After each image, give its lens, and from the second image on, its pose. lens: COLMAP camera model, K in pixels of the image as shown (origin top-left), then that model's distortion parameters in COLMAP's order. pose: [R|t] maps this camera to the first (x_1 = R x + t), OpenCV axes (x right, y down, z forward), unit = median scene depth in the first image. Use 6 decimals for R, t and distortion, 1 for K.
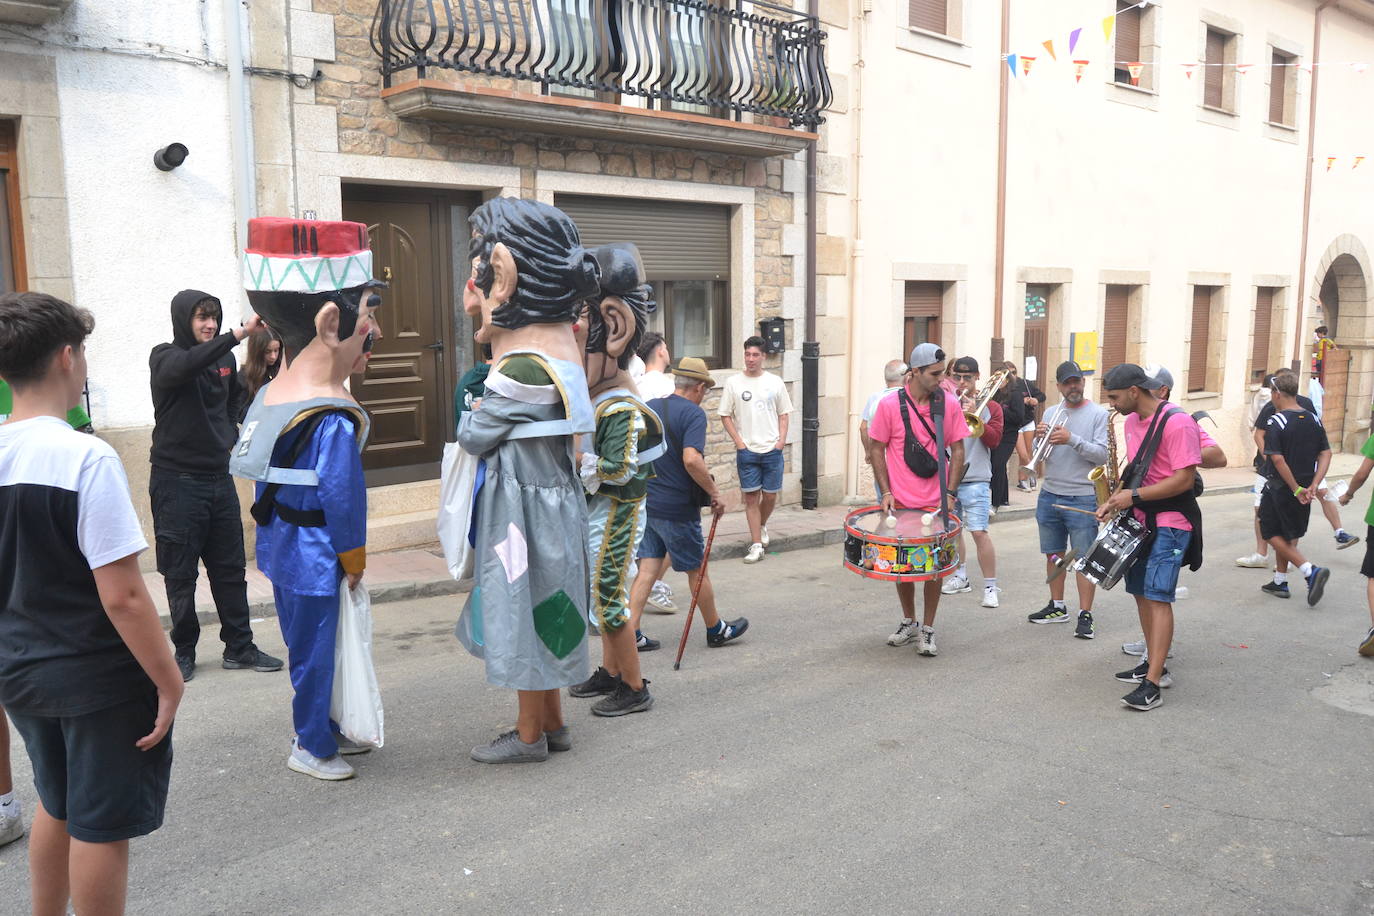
lens RADIAL K [[1290.5, 0, 690.1], [0, 1290.5, 462.7], [0, 0, 1]] dist [-0.068252, 0.015963]
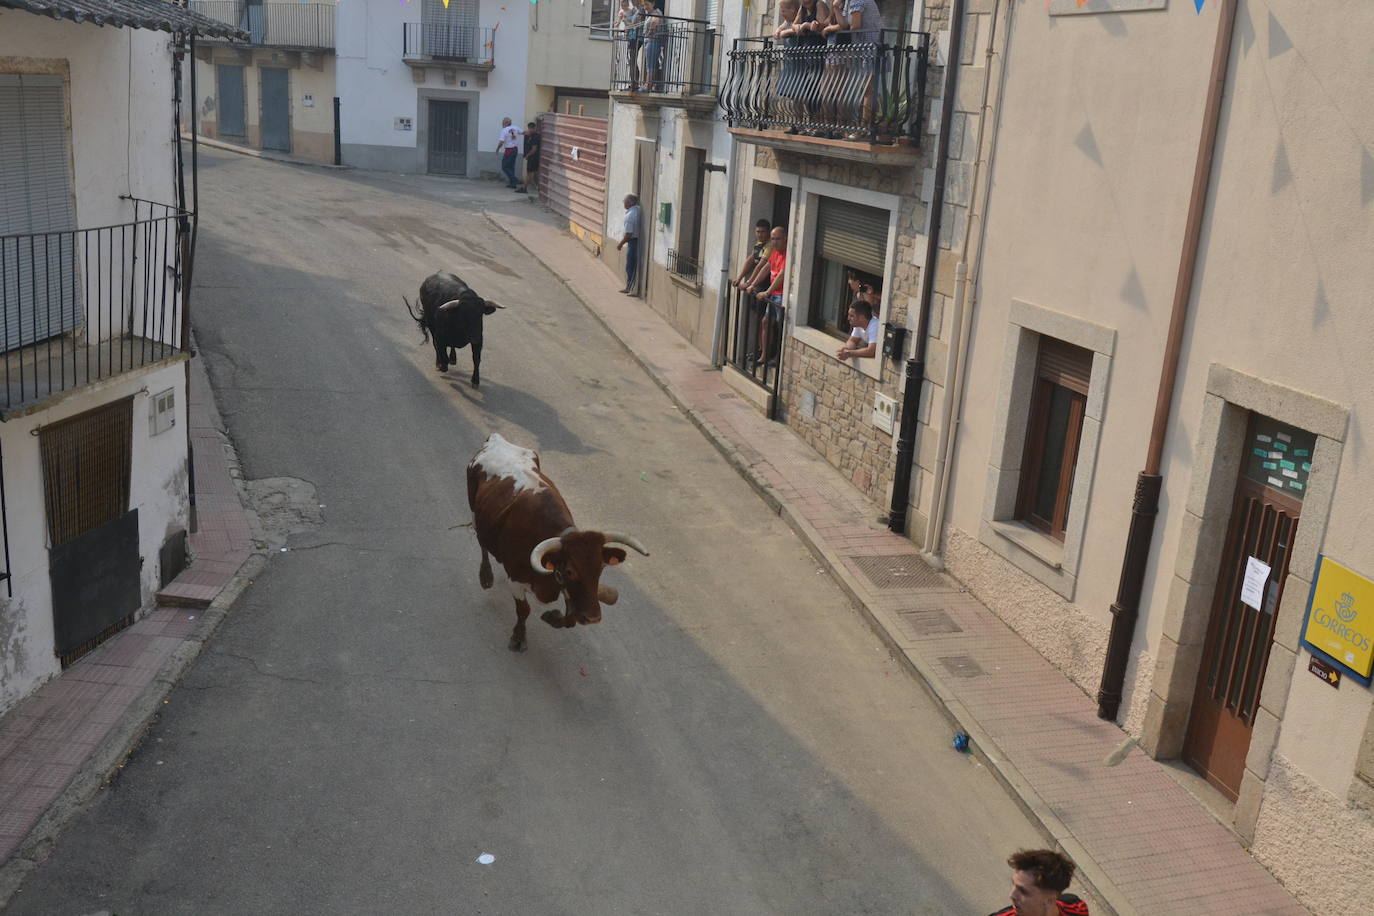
lens RADIAL K [[1290.5, 0, 690.1], [0, 1290.5, 462.7], [0, 0, 1]] dist [-0.068252, 0.015963]
pose [[-0.489008, 0.212262, -0.846059, 1.060538], [-0.169634, 0.928281, 0.330936, -0.329002], [0.855626, 0.305351, -0.417930, 1.355884]]
